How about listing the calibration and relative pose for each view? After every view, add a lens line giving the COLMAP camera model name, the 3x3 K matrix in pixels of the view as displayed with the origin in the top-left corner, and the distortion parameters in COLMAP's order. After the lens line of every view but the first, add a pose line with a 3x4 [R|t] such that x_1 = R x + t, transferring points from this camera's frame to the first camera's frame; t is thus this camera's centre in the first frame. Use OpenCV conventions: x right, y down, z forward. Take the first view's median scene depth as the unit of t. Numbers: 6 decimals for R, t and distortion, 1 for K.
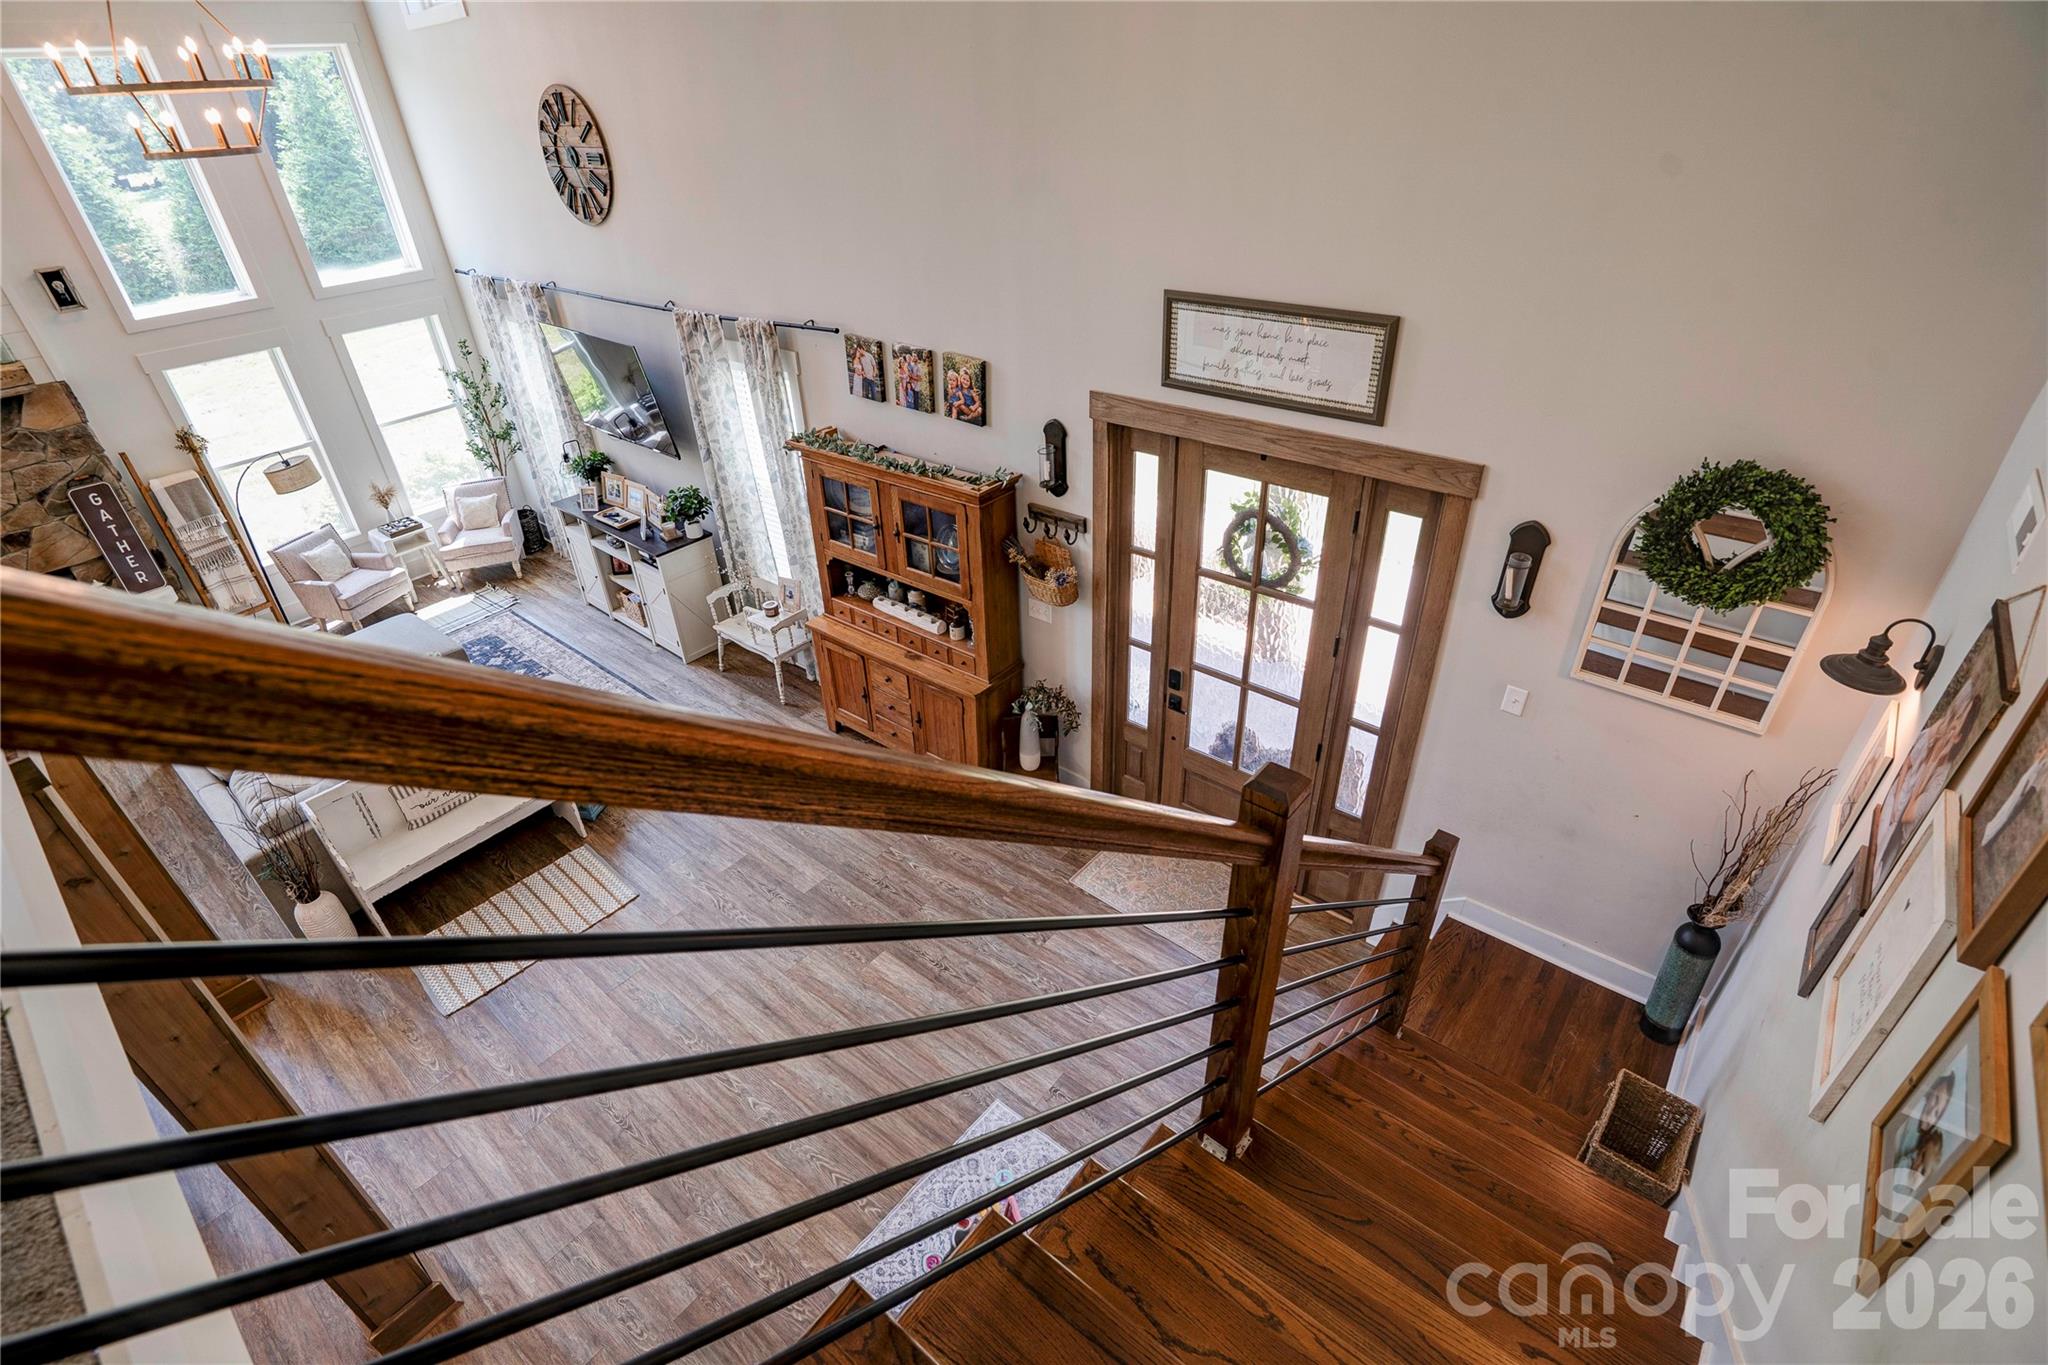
lens RADIAL K [[953.7, 0, 1012.1], [0, 953.7, 686.3], [0, 0, 1]] dist [-0.064314, 0.028246]
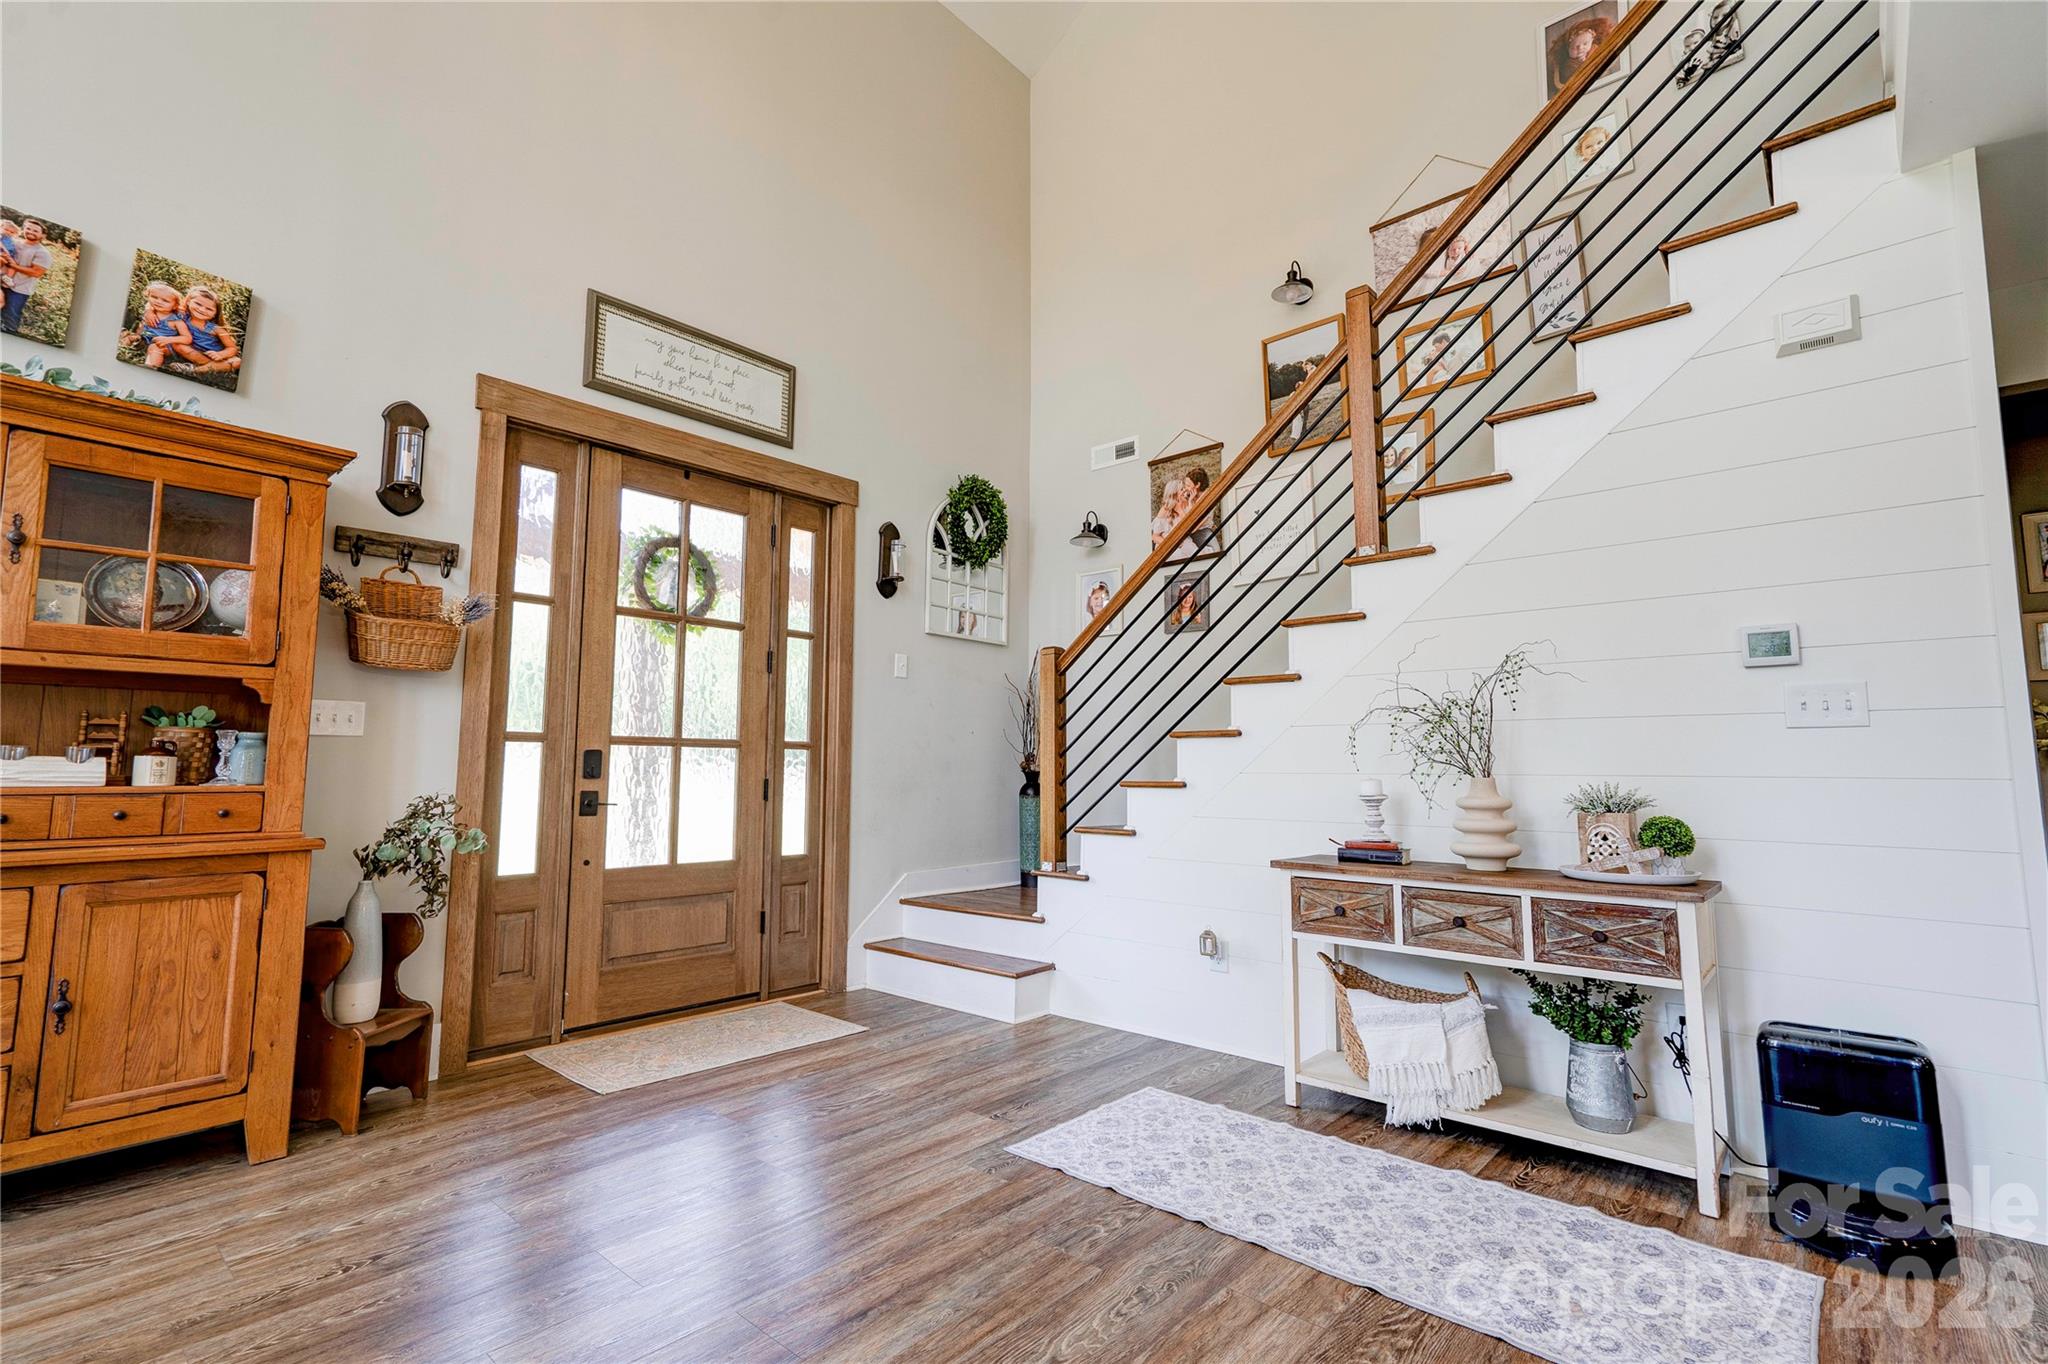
lens RADIAL K [[942.4, 0, 1006.9], [0, 942.4, 674.9], [0, 0, 1]] dist [-0.001790, 0.016784]
pose [[0.033528, 0.144120, 0.988992, -0.531693], [0.543128, 0.828051, -0.139080, 0.202875], [-0.838980, 0.541813, -0.050513, 0.660261]]
